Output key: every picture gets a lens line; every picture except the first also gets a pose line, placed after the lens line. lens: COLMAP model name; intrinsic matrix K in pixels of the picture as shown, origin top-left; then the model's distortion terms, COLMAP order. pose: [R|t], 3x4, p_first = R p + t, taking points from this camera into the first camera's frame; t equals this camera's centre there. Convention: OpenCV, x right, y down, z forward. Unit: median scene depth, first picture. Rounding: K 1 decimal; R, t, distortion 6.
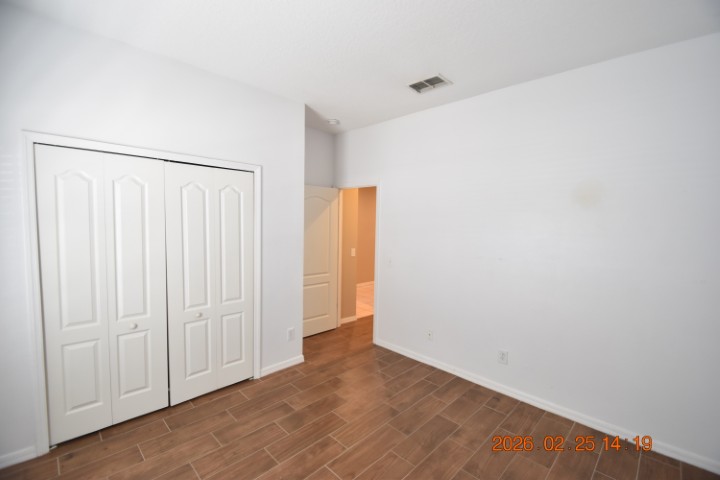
lens RADIAL K [[315.5, 0, 358.6], [0, 315.5, 242.4], [0, 0, 1]] dist [0.020451, -0.021797]
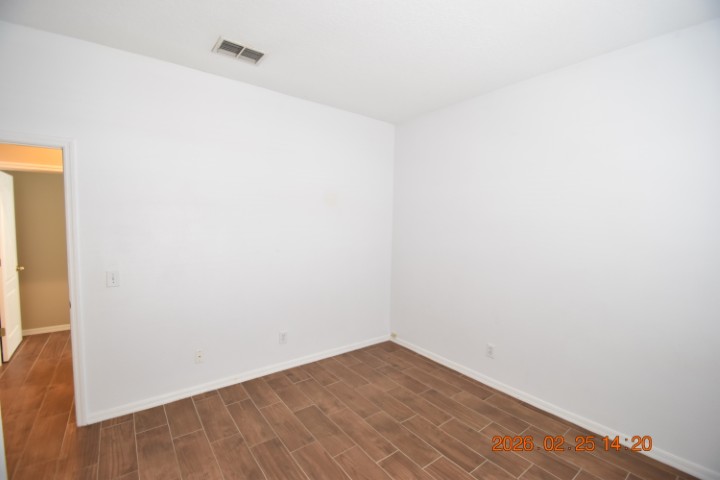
lens RADIAL K [[315.5, 0, 358.6], [0, 315.5, 242.4], [0, 0, 1]] dist [0.020451, -0.021797]
pose [[0.138270, -0.085507, 0.986696, -0.610014], [0.048161, 0.995668, 0.079536, -0.051136], [-0.989223, 0.036522, 0.141789, 0.597257]]
